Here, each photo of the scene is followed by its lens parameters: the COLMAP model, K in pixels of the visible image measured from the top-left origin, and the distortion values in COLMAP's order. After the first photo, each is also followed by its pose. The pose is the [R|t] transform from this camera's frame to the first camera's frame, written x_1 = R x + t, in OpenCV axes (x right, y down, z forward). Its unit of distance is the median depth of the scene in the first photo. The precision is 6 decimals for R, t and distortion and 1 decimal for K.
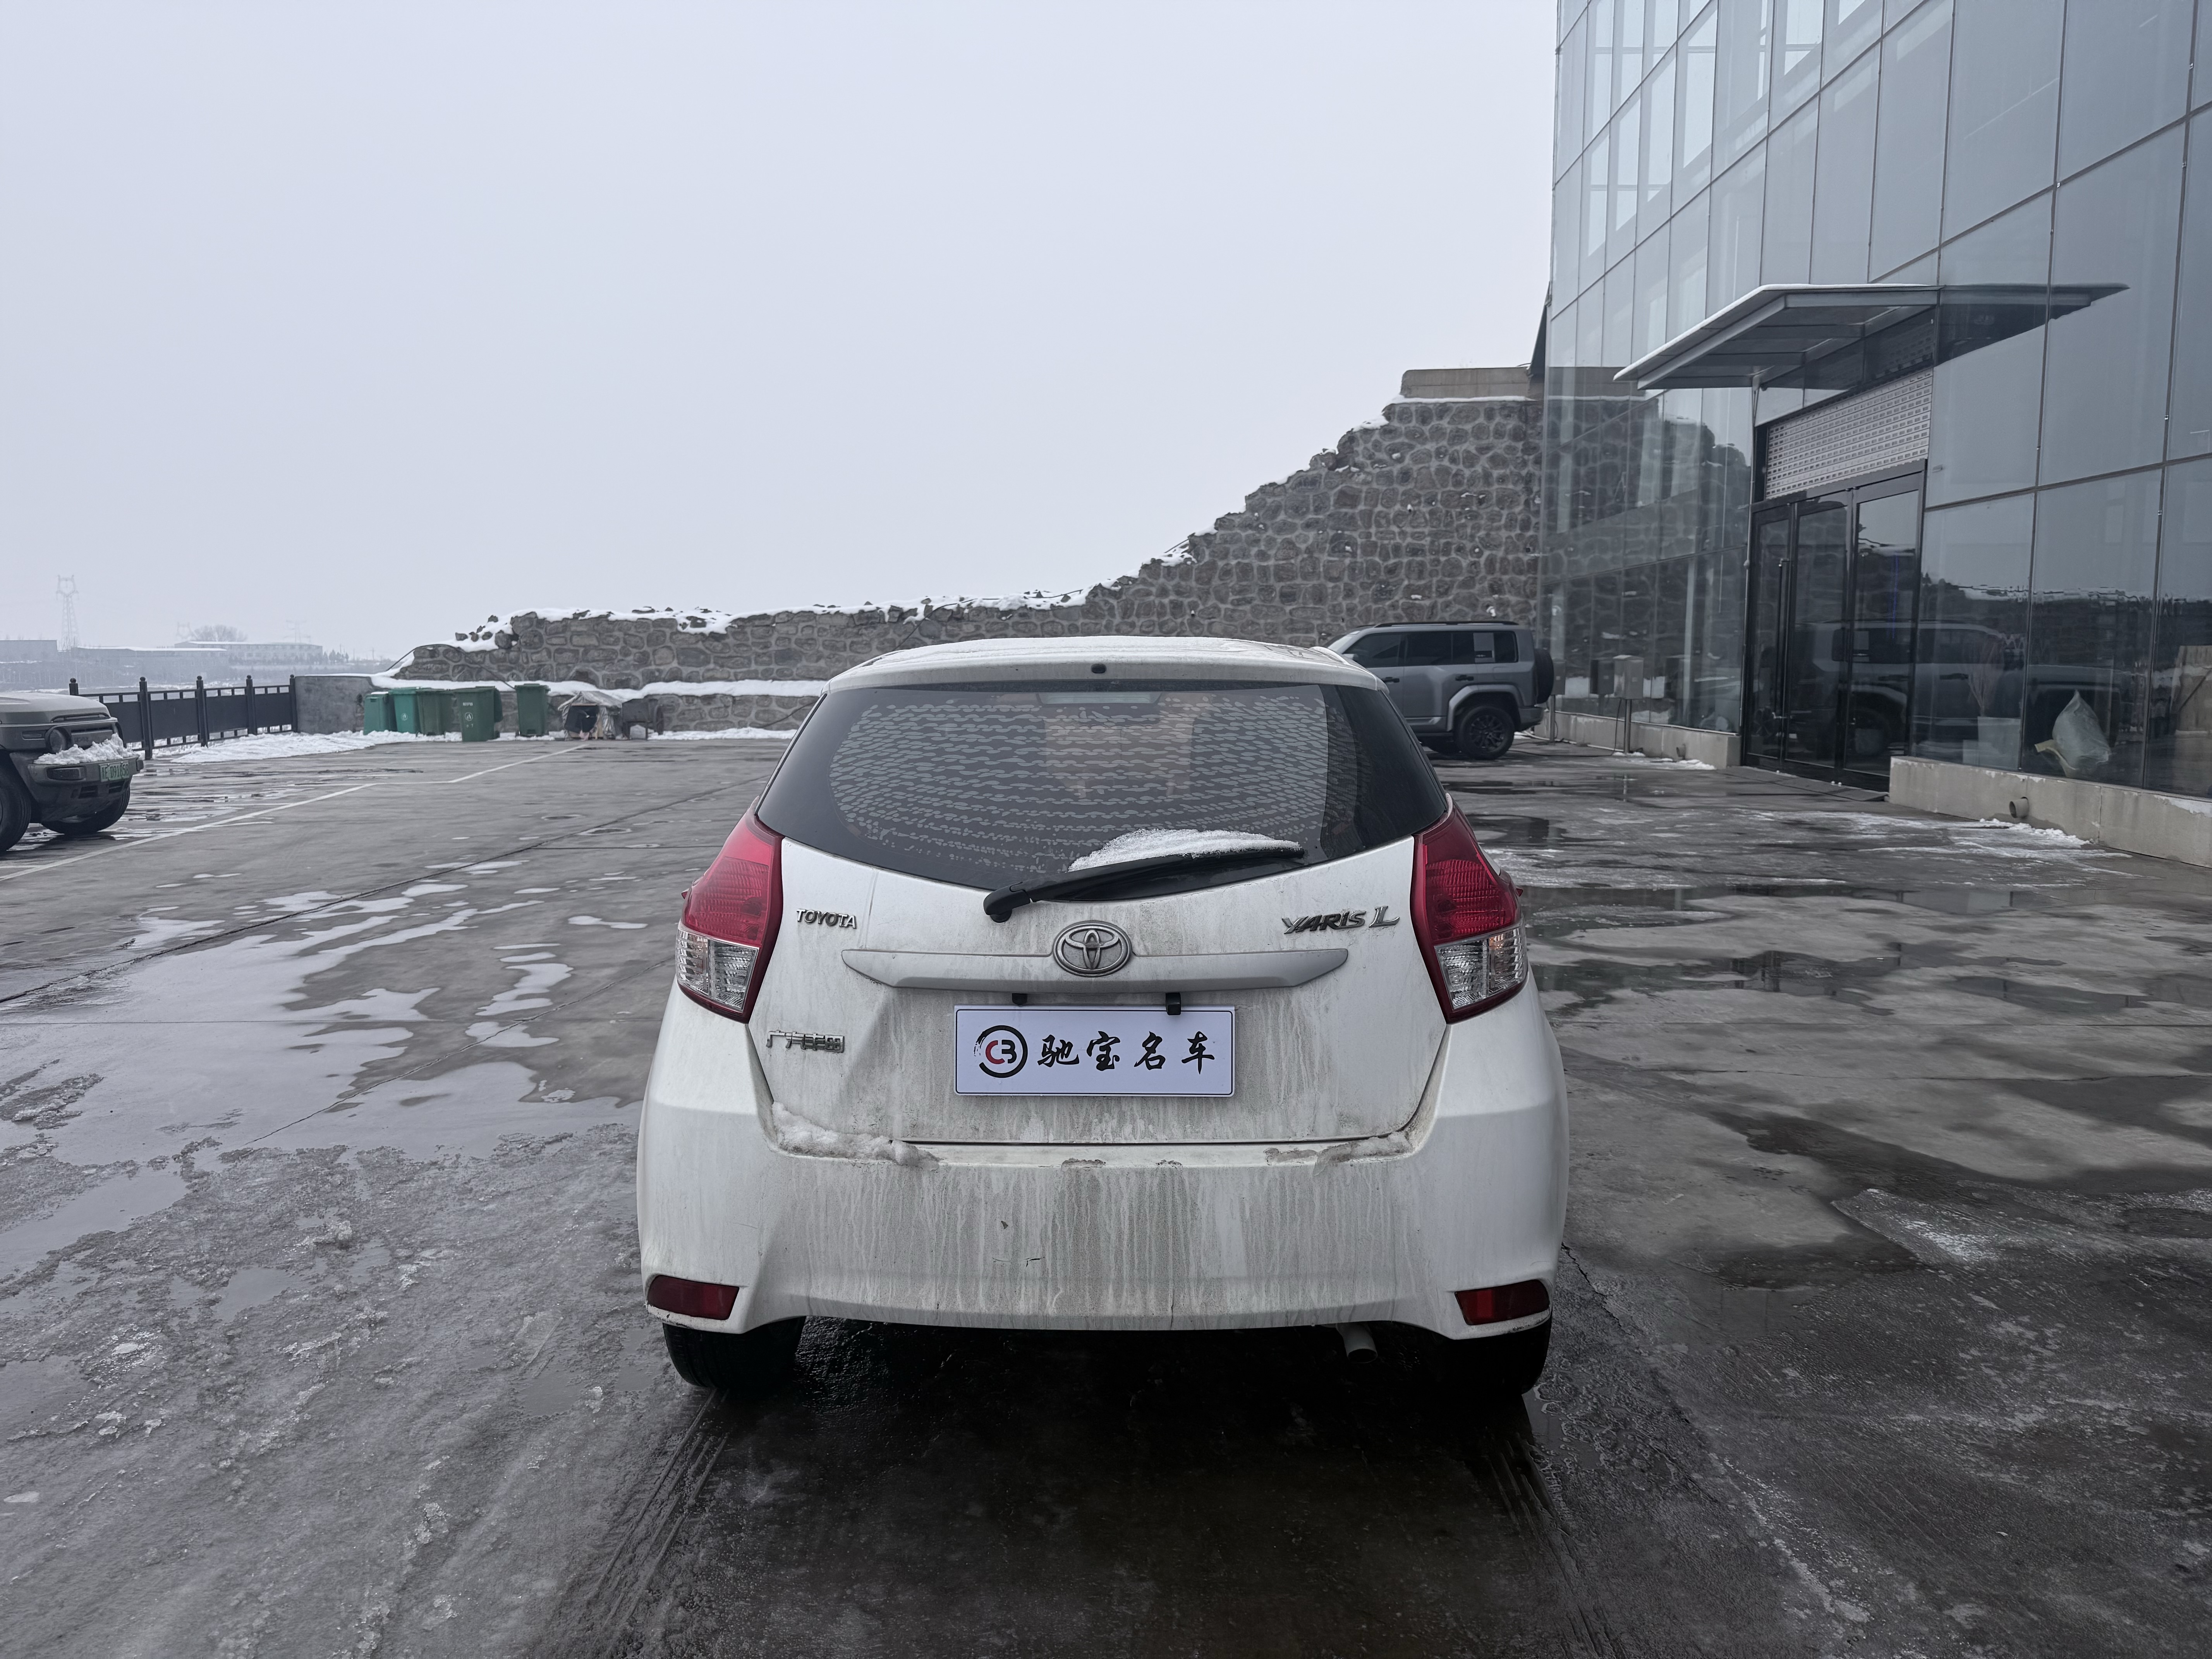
lens RADIAL K [[1543.1, 0, 1098.2], [0, 1543.1, 858.2], [0, 0, 1]] dist [0.083067, -0.101063]
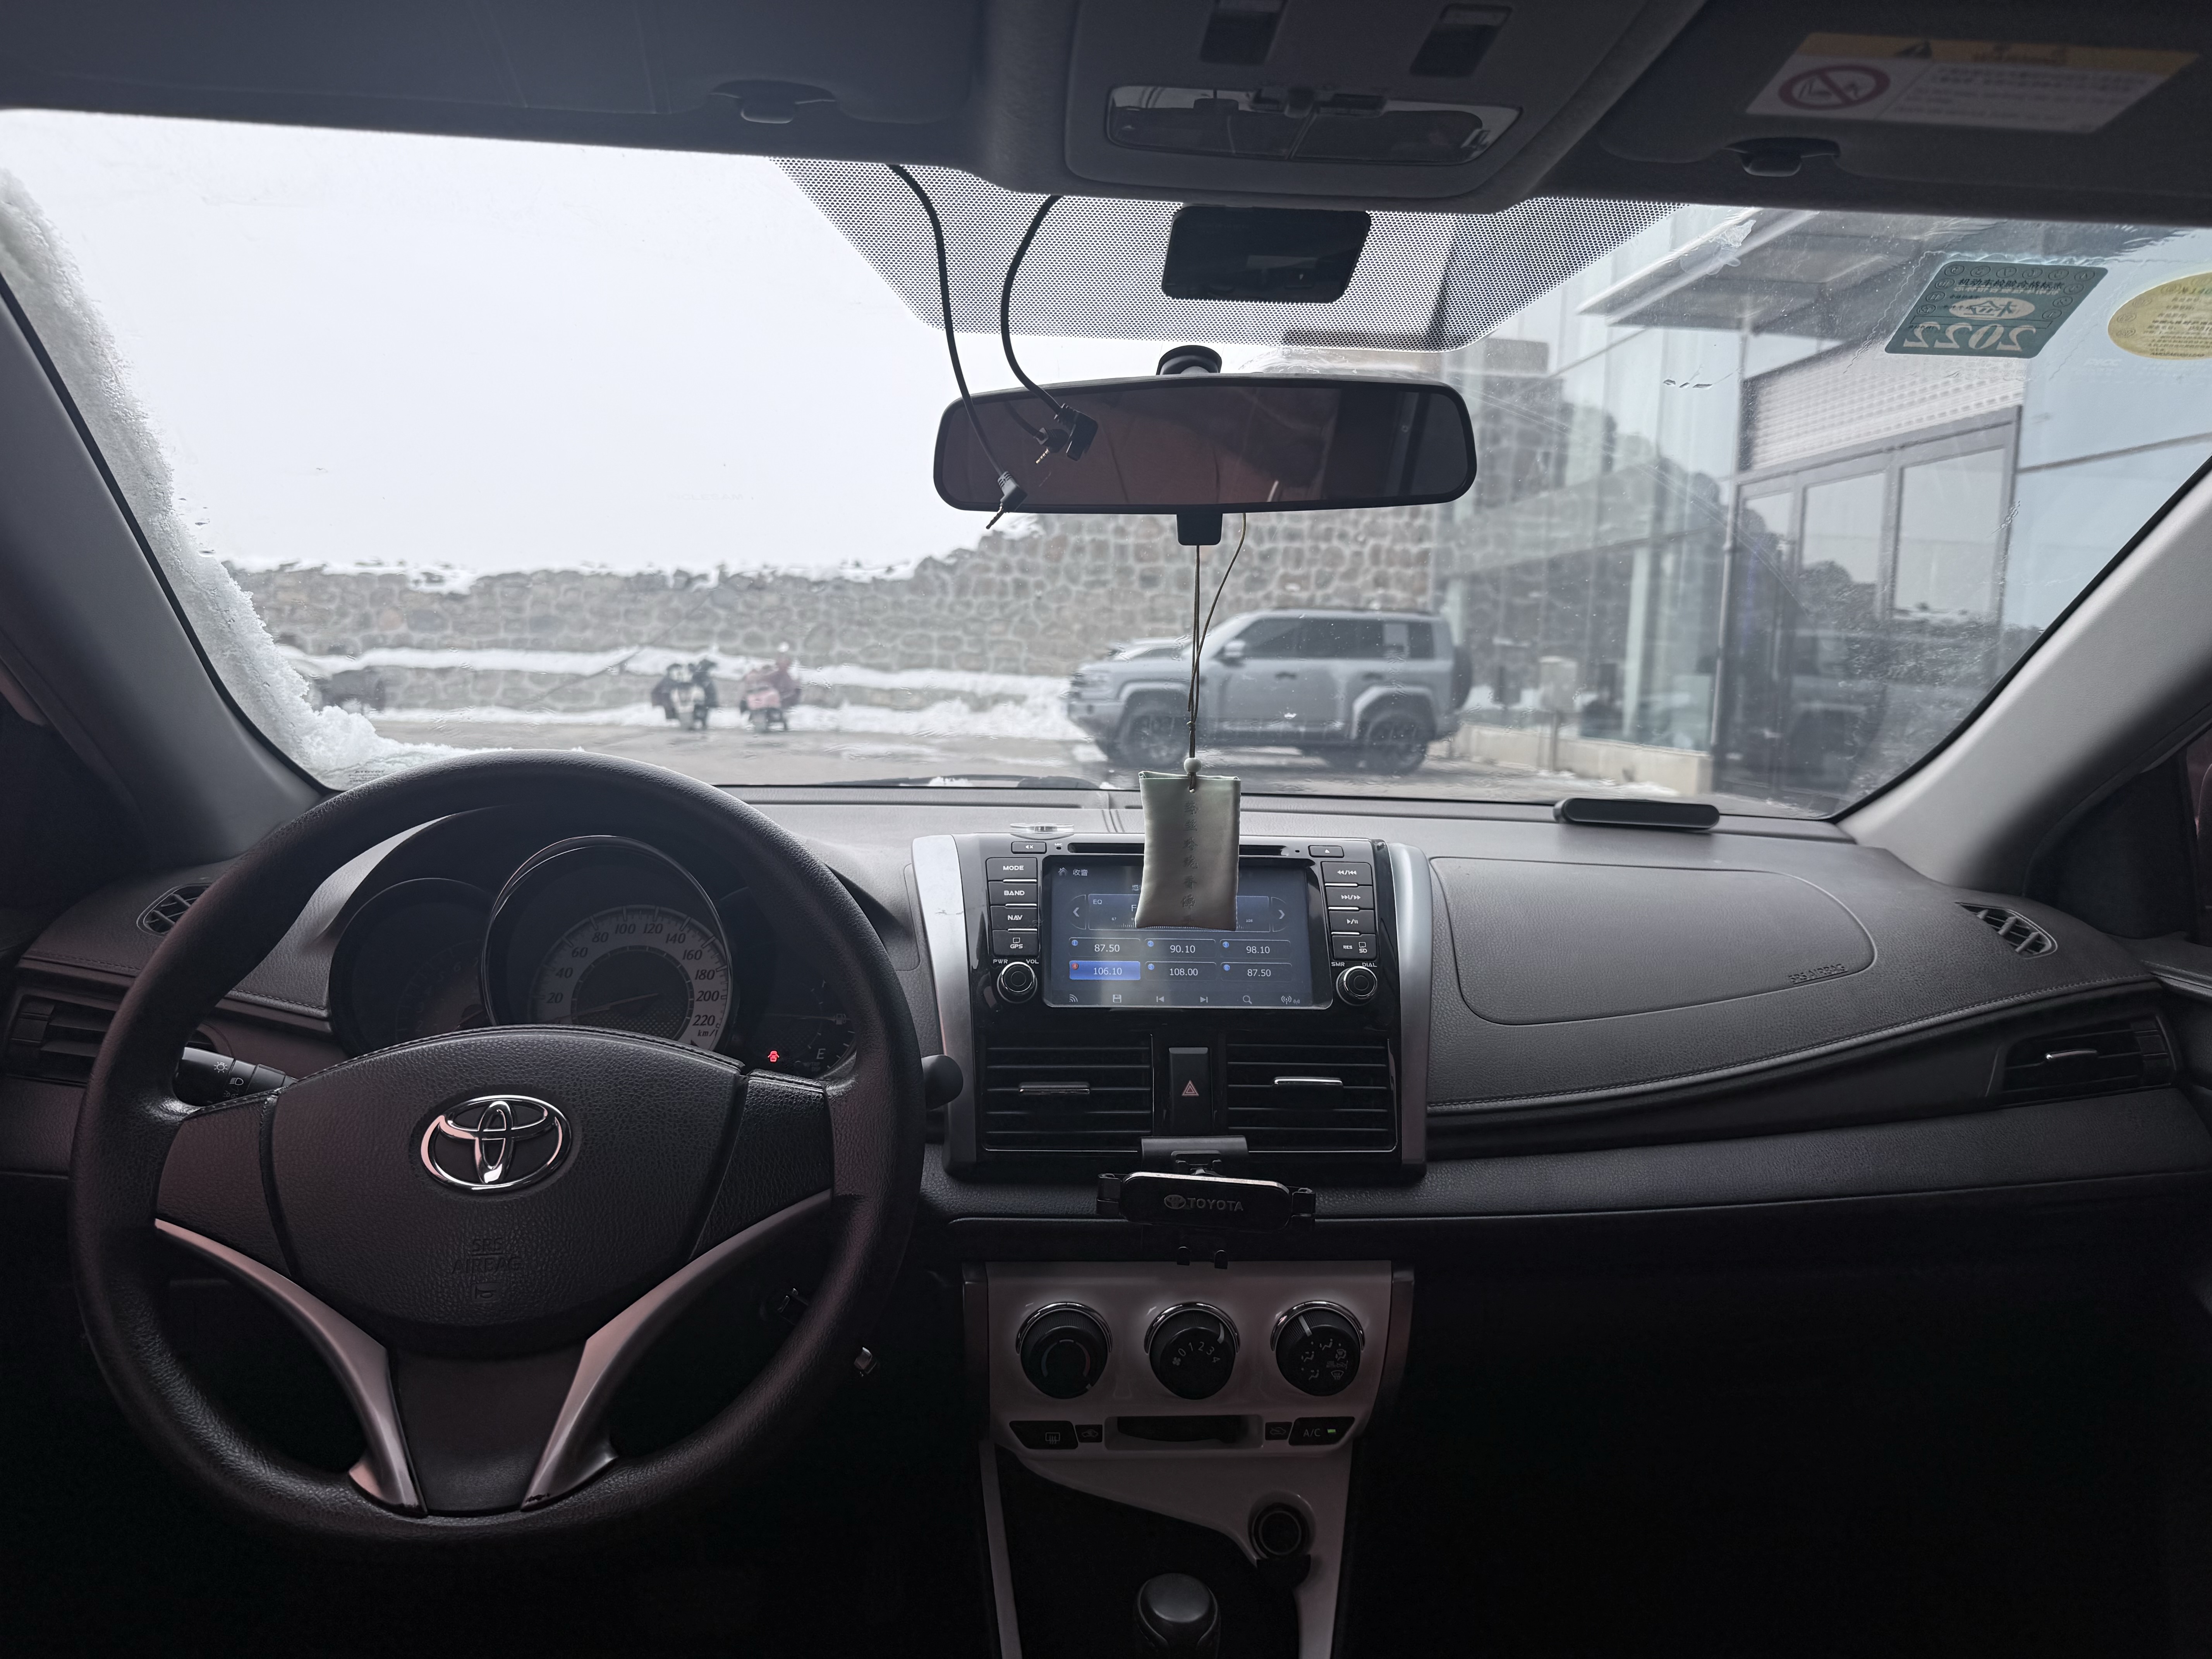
lens RADIAL K [[1543.1, 0, 1118.3], [0, 1543.1, 832.9], [0, 0, 1]] dist [0.083067, -0.101063]
pose [[0.991777, 0.025565, 0.125399, 0.001156], [-0.023053, 0.999504, -0.021444, -0.017980], [-0.125885, 0.018376, 0.991875, 0.306269]]
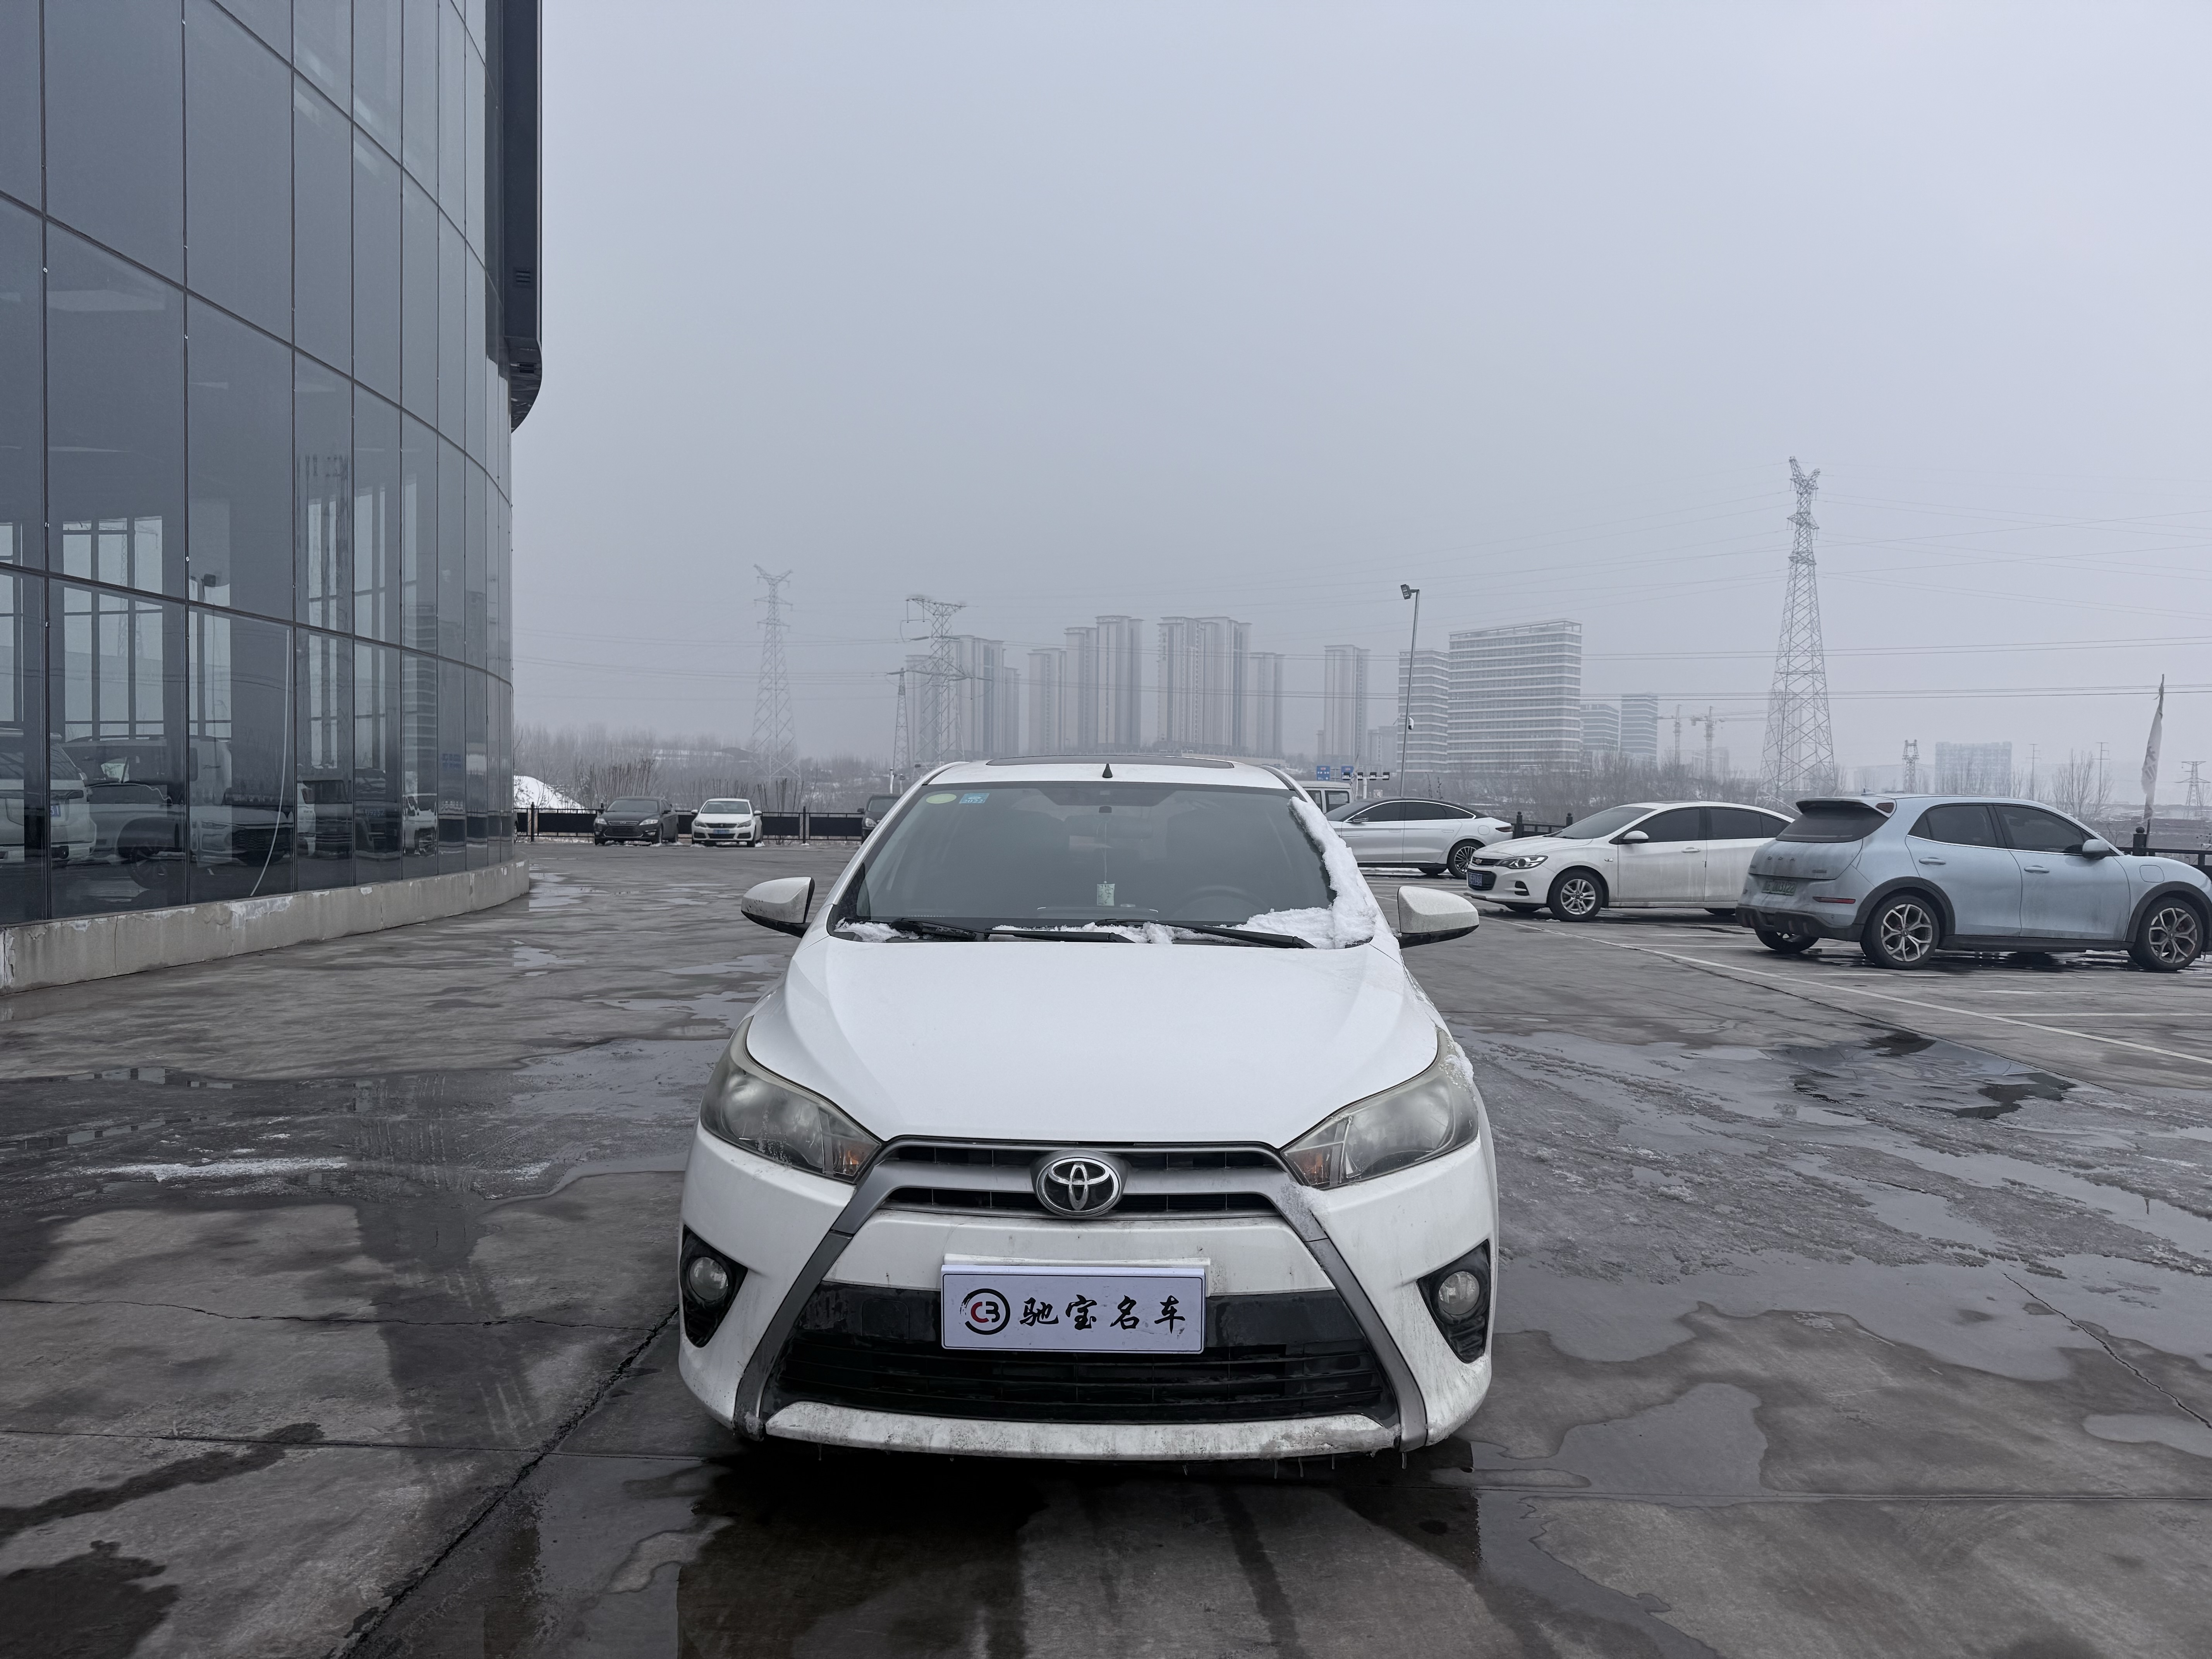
lens RADIAL K [[1543.1, 0, 1102.7], [0, 1543.1, 829.8], [0, 0, 1]] dist [0.083067, -0.101063]
pose [[-0.999952, -0.007794, -0.005983, 0.007574], [-0.008553, 0.990179, 0.139542, -0.076644], [0.004836, 0.139586, -0.990198, 0.665415]]
